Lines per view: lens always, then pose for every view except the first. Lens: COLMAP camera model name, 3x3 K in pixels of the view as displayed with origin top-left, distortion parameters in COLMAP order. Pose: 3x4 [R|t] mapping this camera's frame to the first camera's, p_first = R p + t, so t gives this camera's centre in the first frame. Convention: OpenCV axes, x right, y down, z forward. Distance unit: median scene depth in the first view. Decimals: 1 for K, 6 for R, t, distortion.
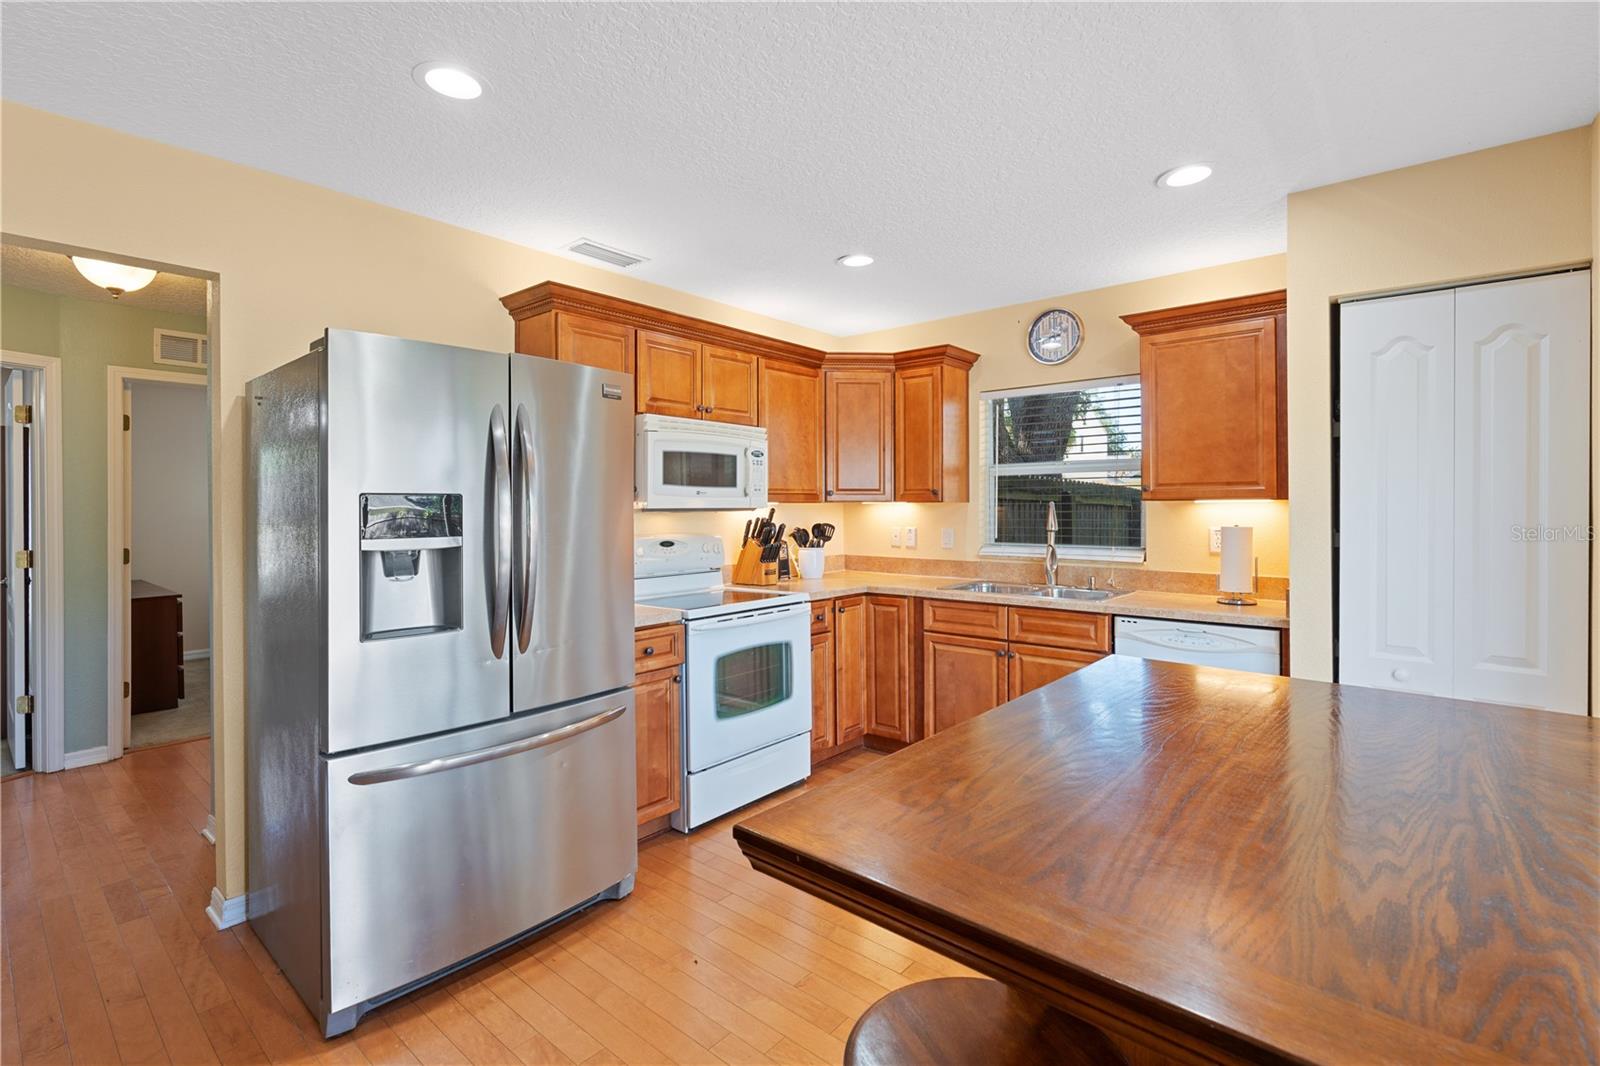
lens RADIAL K [[732.0, 0, 798.7], [0, 732.0, 505.4], [0, 0, 1]] dist [-0.001294, 0.000242]
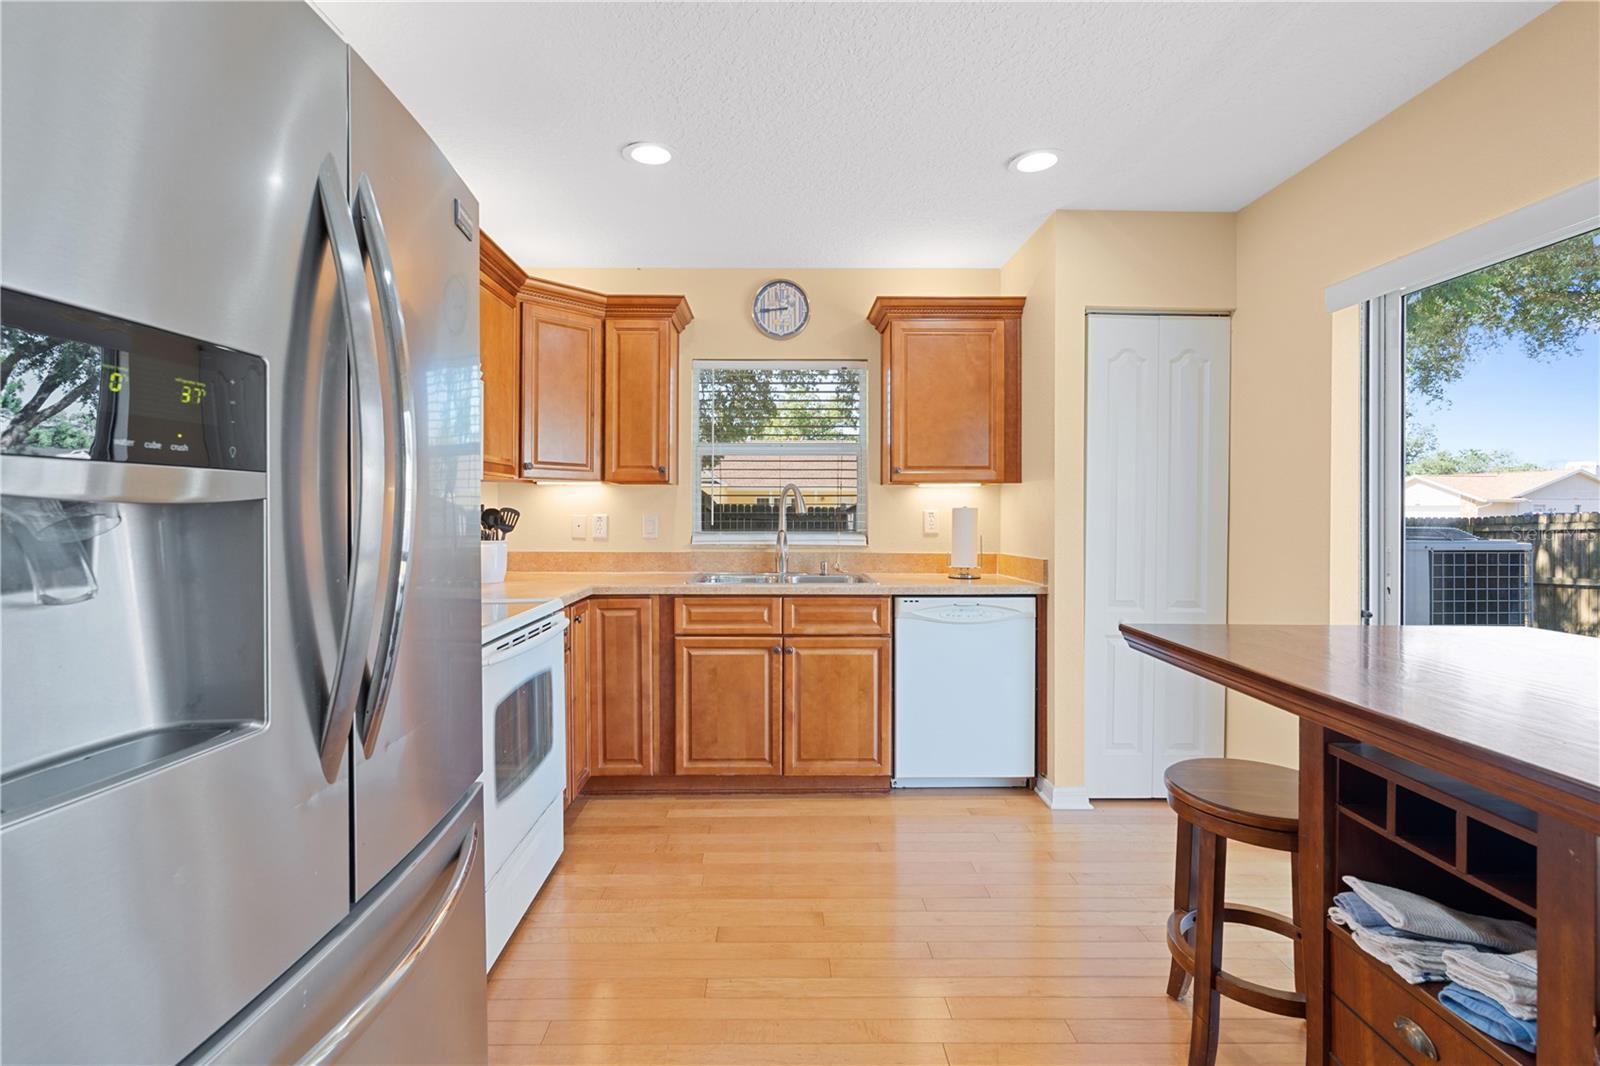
lens RADIAL K [[731.8, 0, 805.3], [0, 731.8, 514.7], [0, 0, 1]] dist [-0.001735, 0.000153]
pose [[0.755729, 0.001776, 0.654882, -0.261548], [-0.006057, 0.999973, 0.004278, 0.031370], [-0.654856, -0.007199, 0.755719, 0.286592]]
